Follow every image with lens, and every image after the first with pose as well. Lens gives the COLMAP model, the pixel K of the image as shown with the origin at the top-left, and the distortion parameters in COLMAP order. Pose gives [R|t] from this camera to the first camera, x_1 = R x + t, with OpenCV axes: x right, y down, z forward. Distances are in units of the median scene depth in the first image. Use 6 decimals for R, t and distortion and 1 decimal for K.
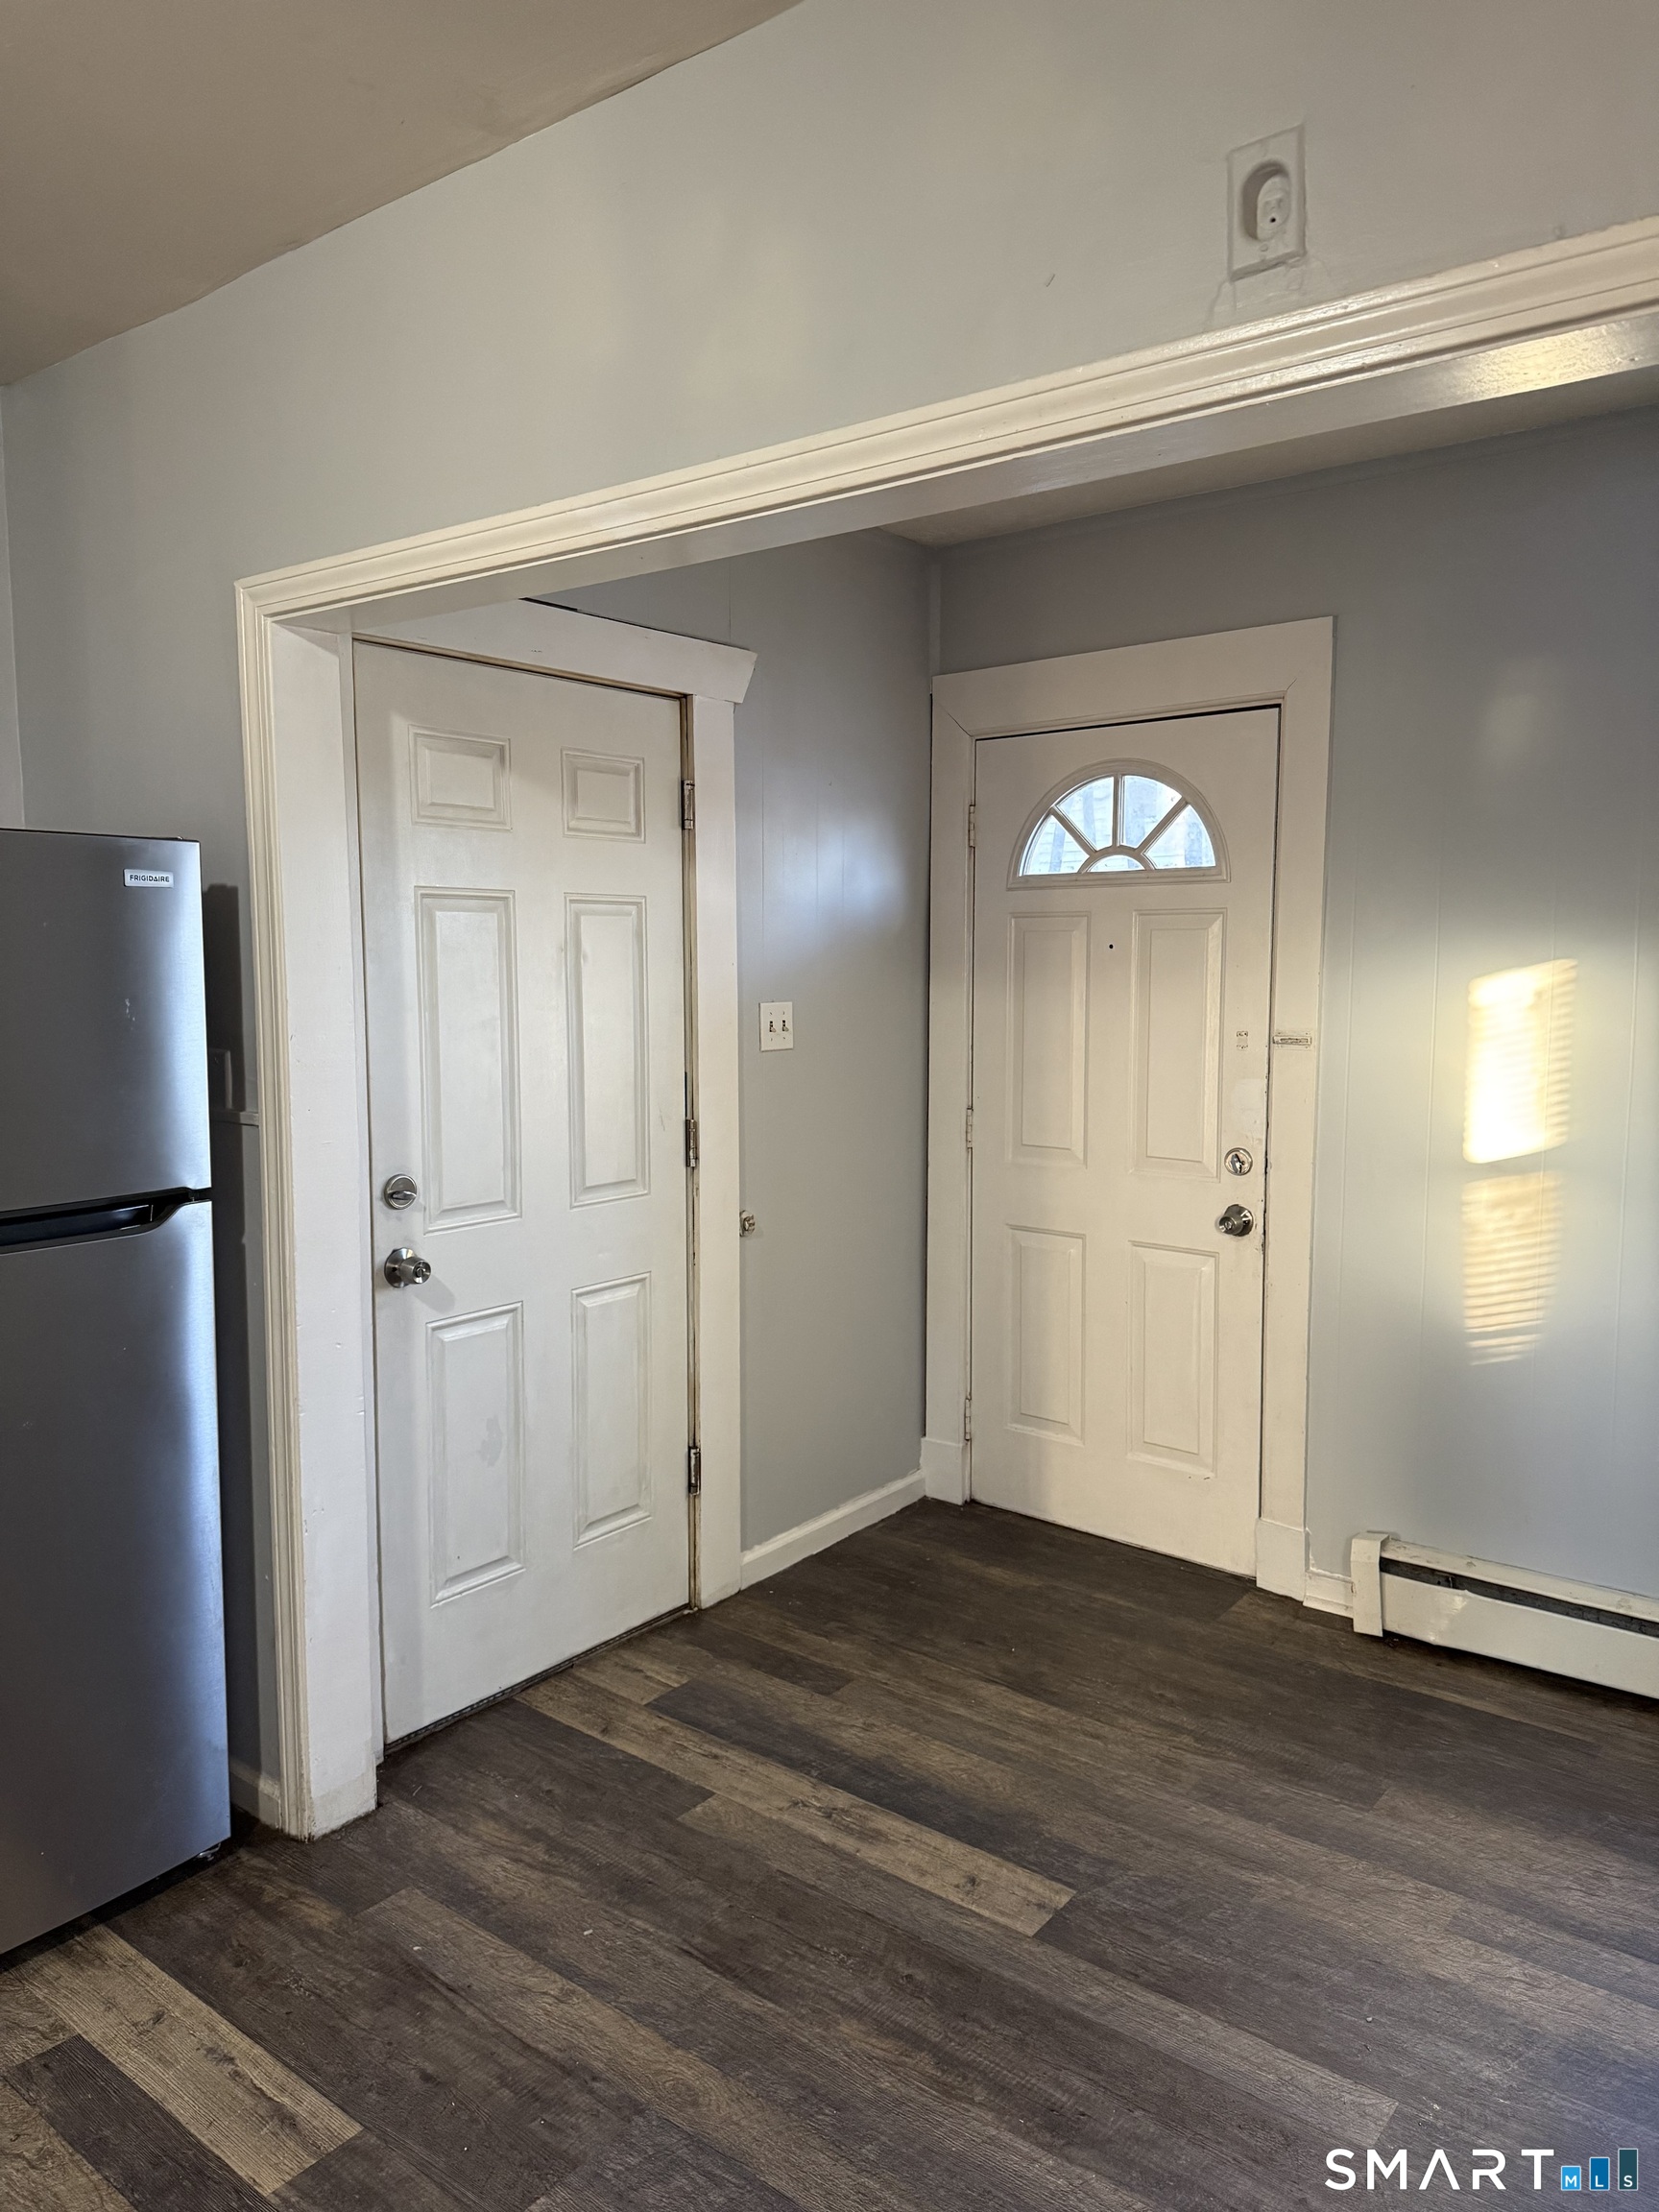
lens RADIAL K [[1577.1, 0, 832.4], [0, 1577.1, 1094.8], [0, 0, 1]] dist [0.045801, -0.051255]
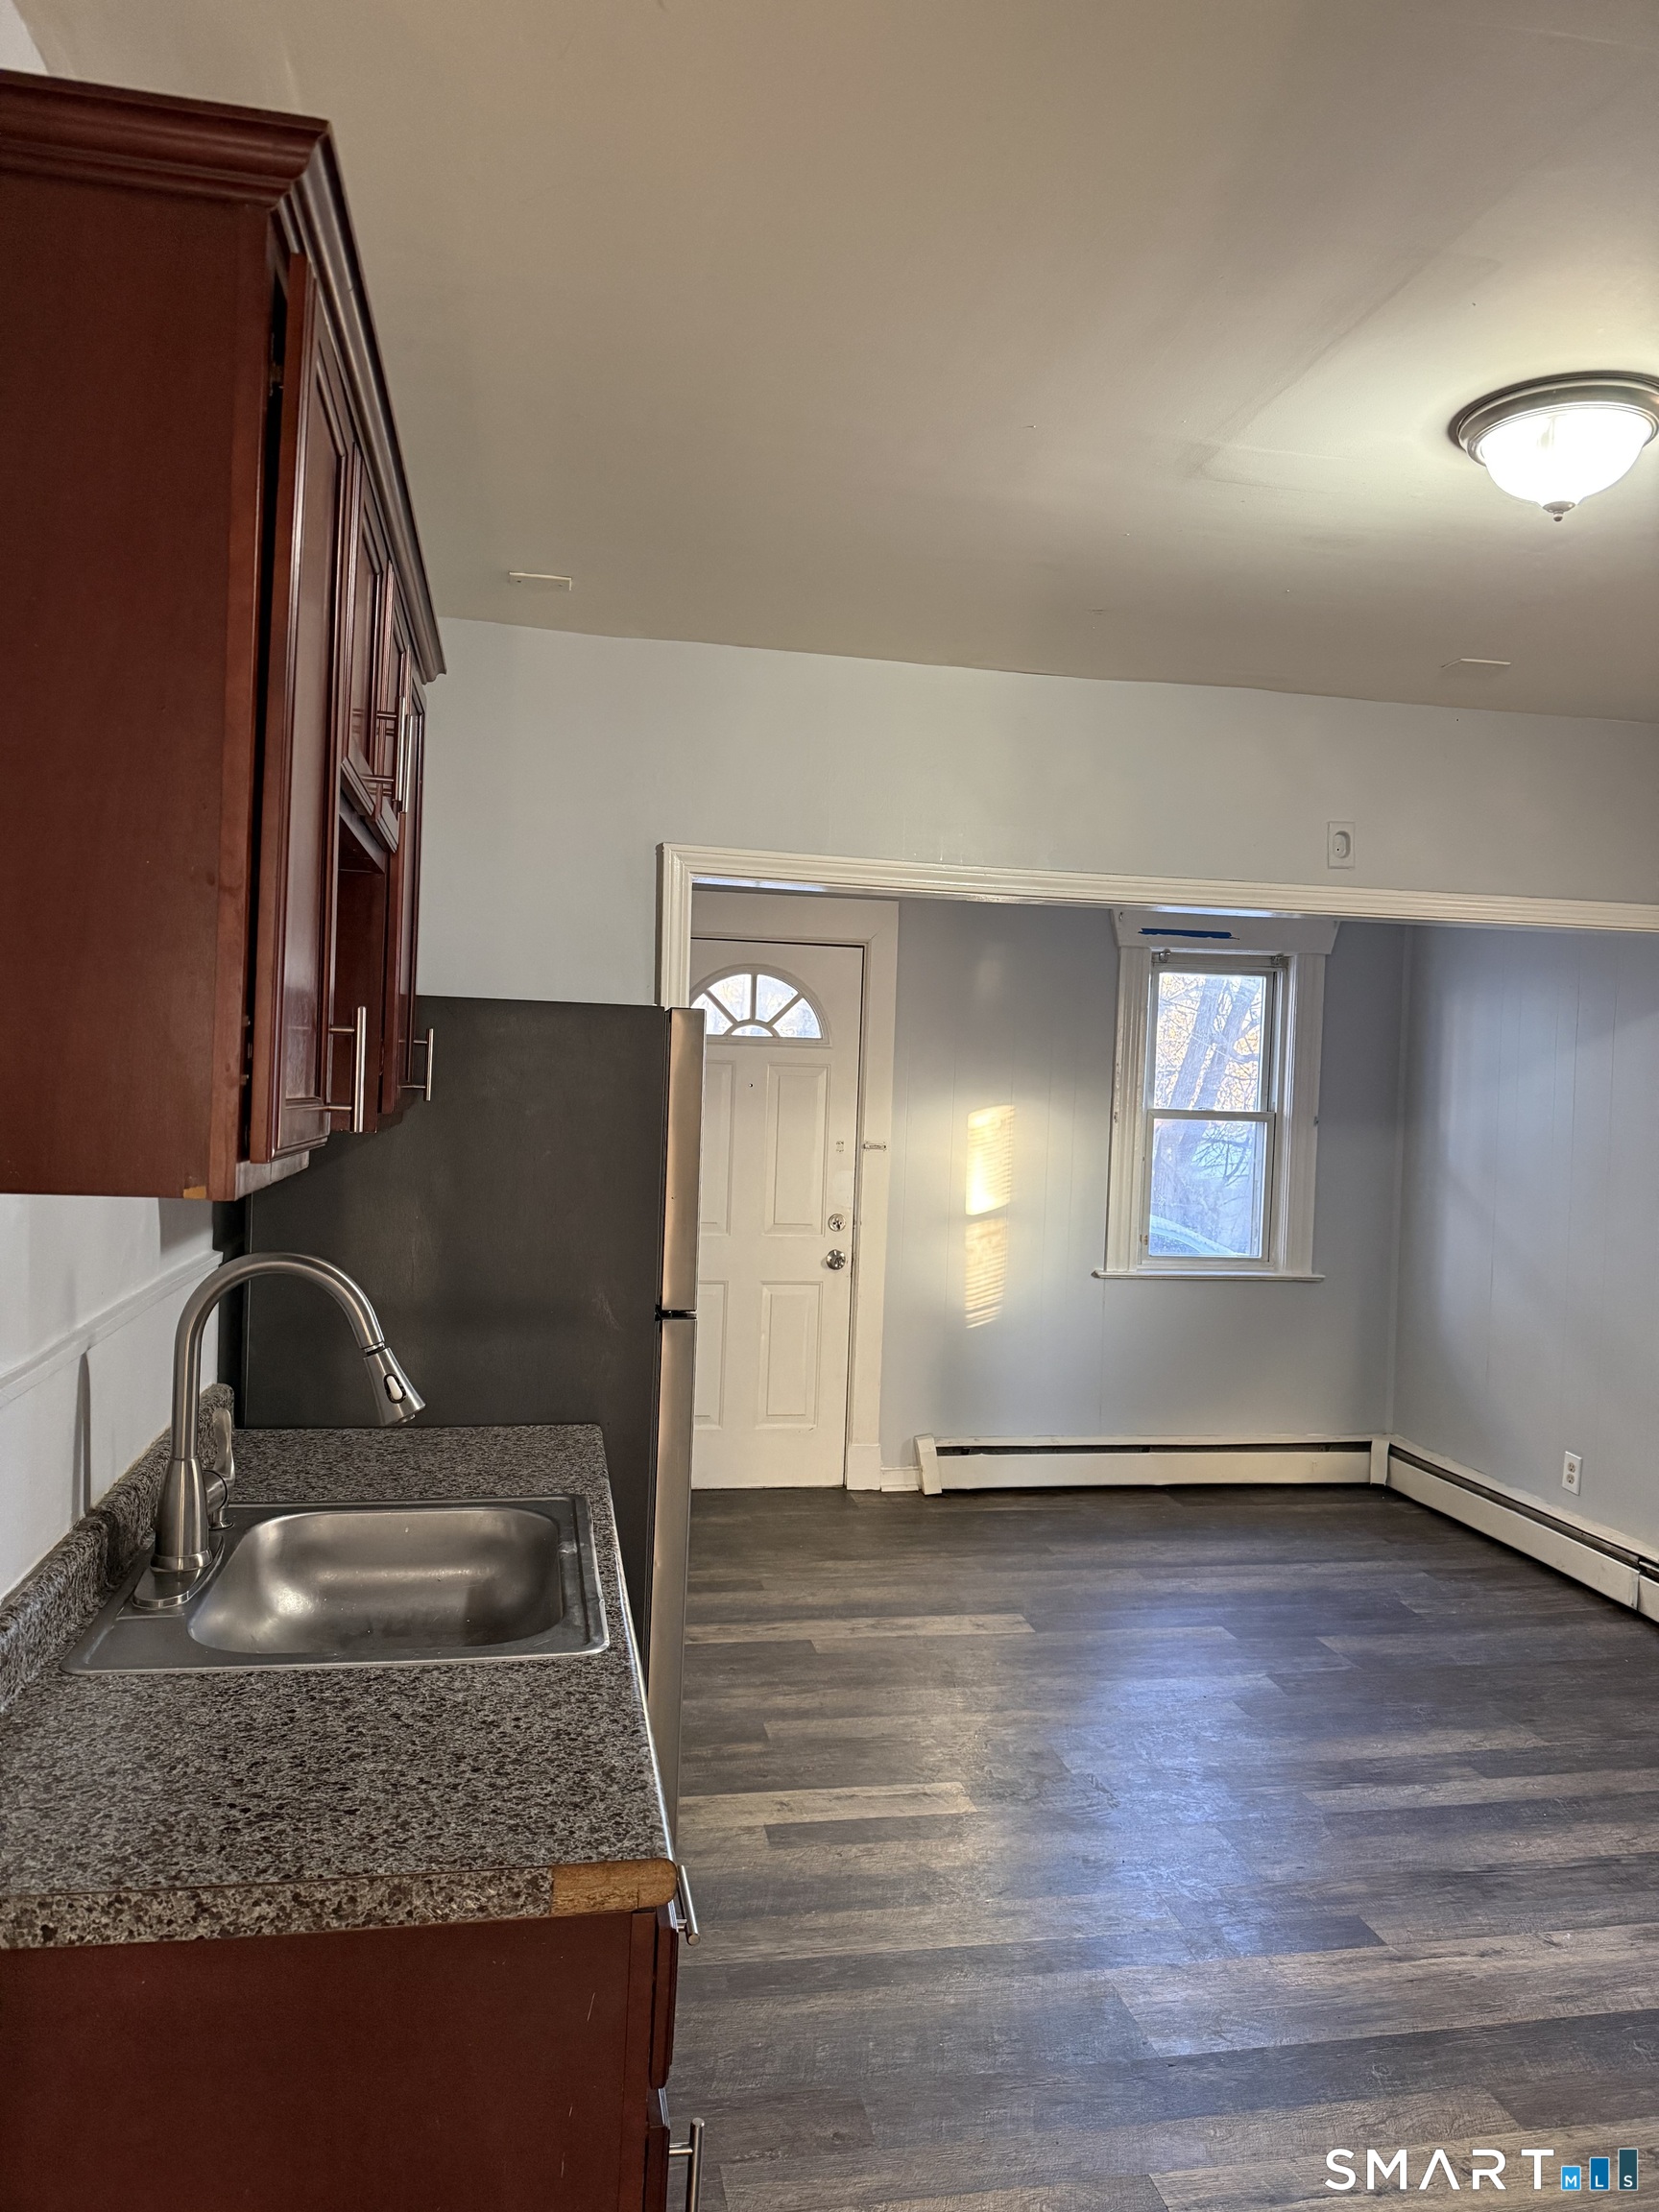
lens RADIAL K [[1577.1, 0, 830.3], [0, 1577.1, 1118.6], [0, 0, 1]] dist [0.045801, -0.051255]
pose [[0.642230, 0.000605, 0.766512, -1.327285], [0.033980, 0.998994, -0.029260, -0.022932], [-0.765758, 0.044838, 0.641563, -0.030202]]
